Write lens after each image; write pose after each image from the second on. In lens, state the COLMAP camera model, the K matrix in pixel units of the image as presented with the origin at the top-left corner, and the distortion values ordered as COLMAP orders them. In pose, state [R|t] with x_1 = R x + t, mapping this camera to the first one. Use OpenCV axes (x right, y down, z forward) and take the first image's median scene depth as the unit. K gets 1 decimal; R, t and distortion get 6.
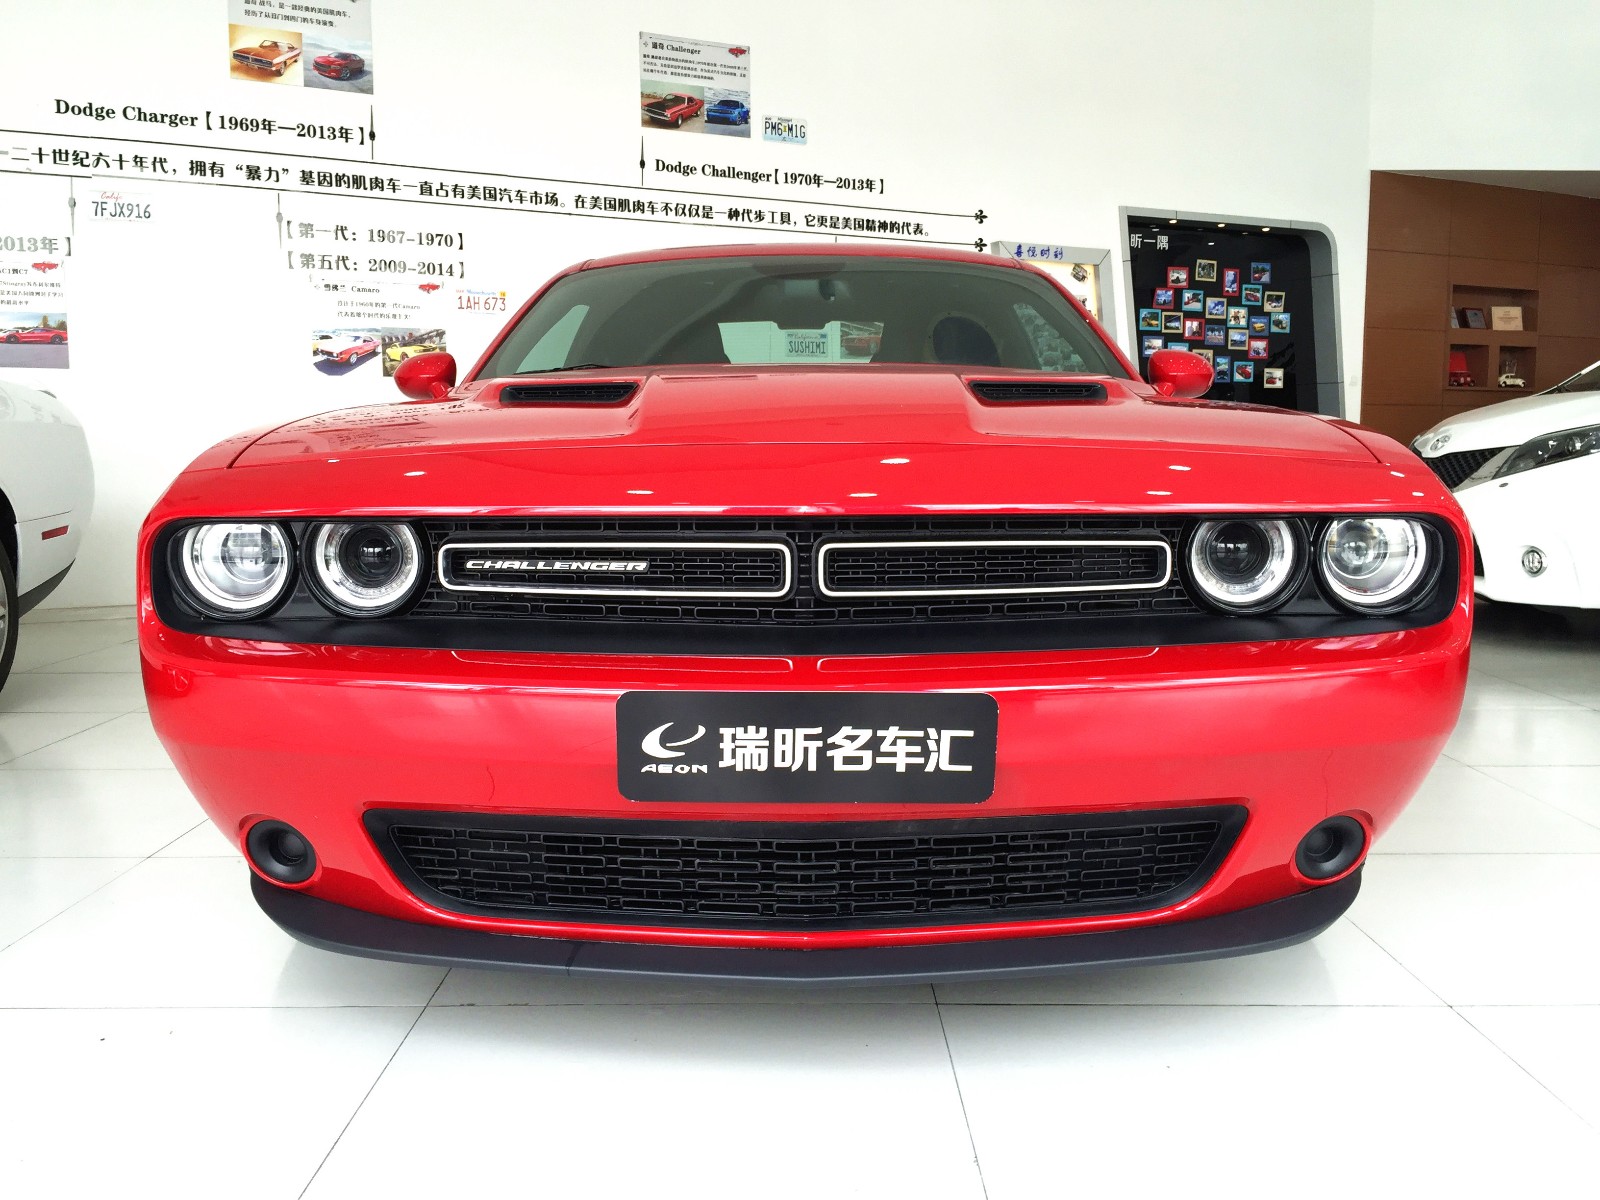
lens RADIAL K [[1410.8, 0, 800.0], [0, 1410.8, 600.0], [0, 0, 1]] dist [0.095326, -0.146711]
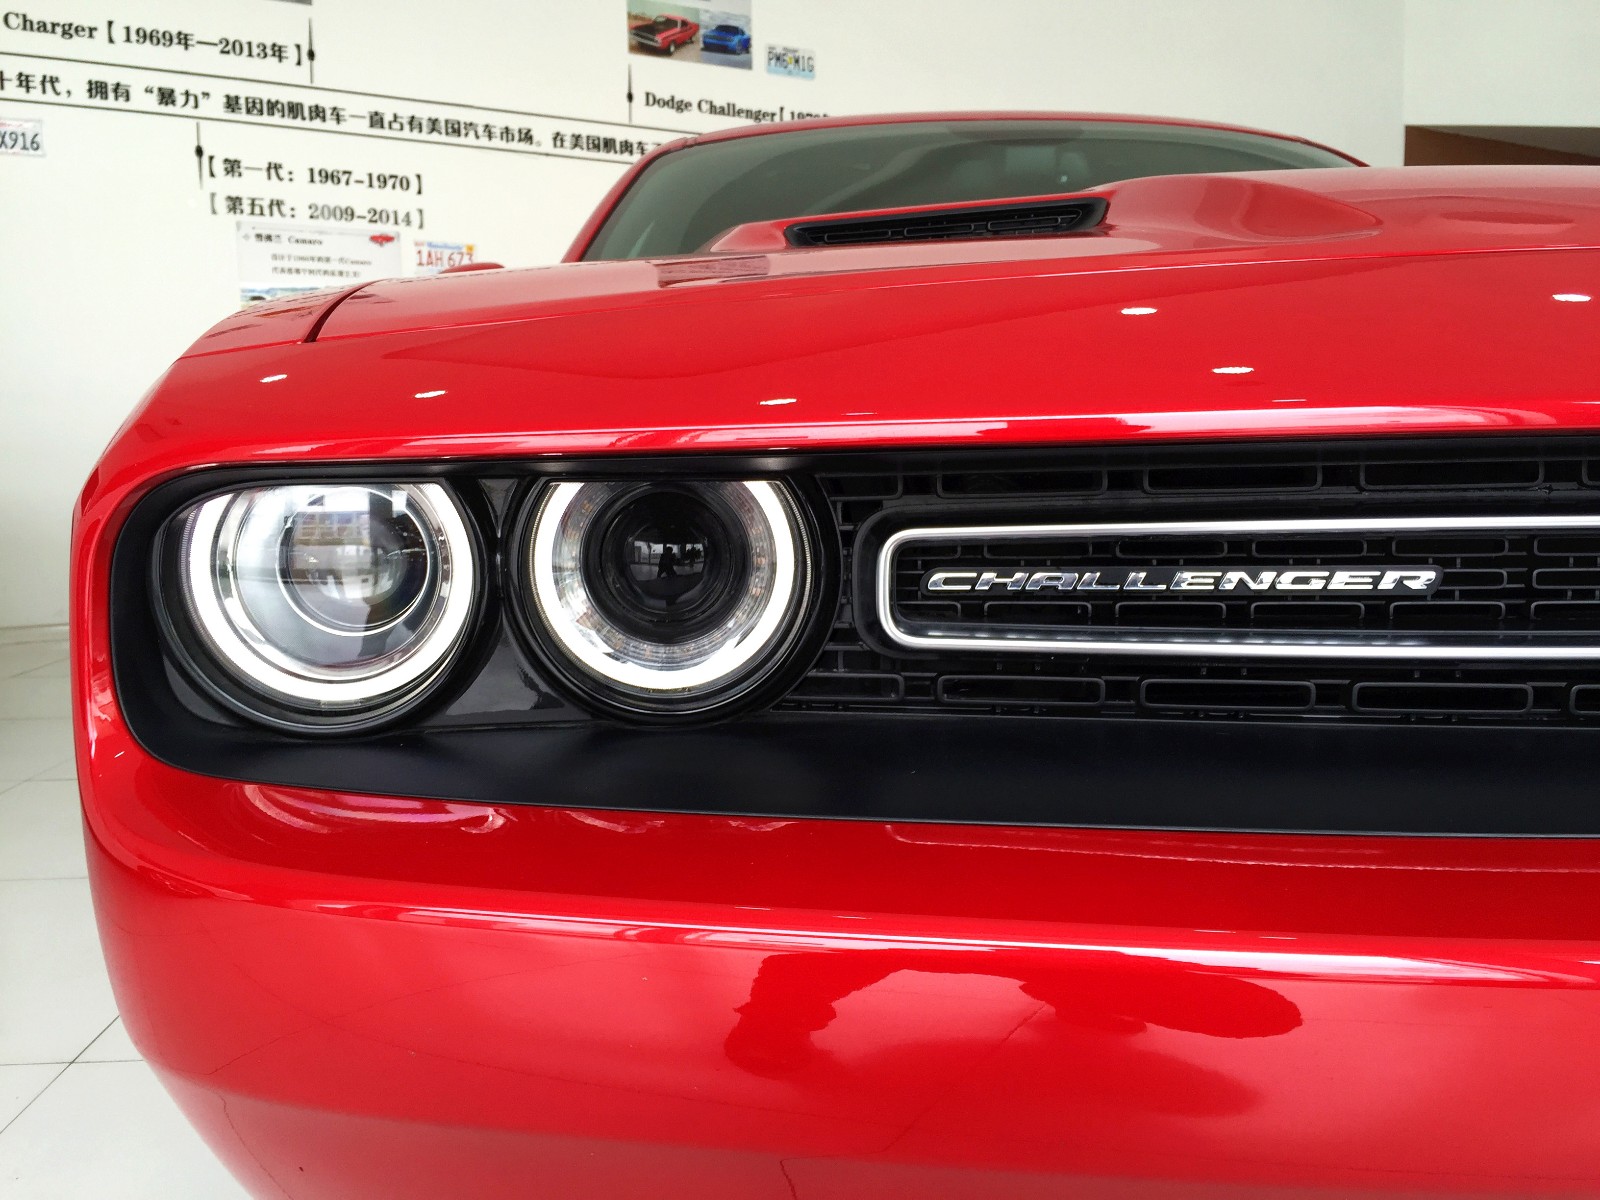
lens RADIAL K [[1410.8, 0, 800.0], [0, 1410.8, 600.0], [0, 0, 1]] dist [0.095326, -0.146711]
pose [[0.997892, -0.017081, 0.062611, -0.074471], [0.017003, 0.999854, 0.001781, -0.005349], [-0.062632, -0.000713, 0.998036, 0.154459]]
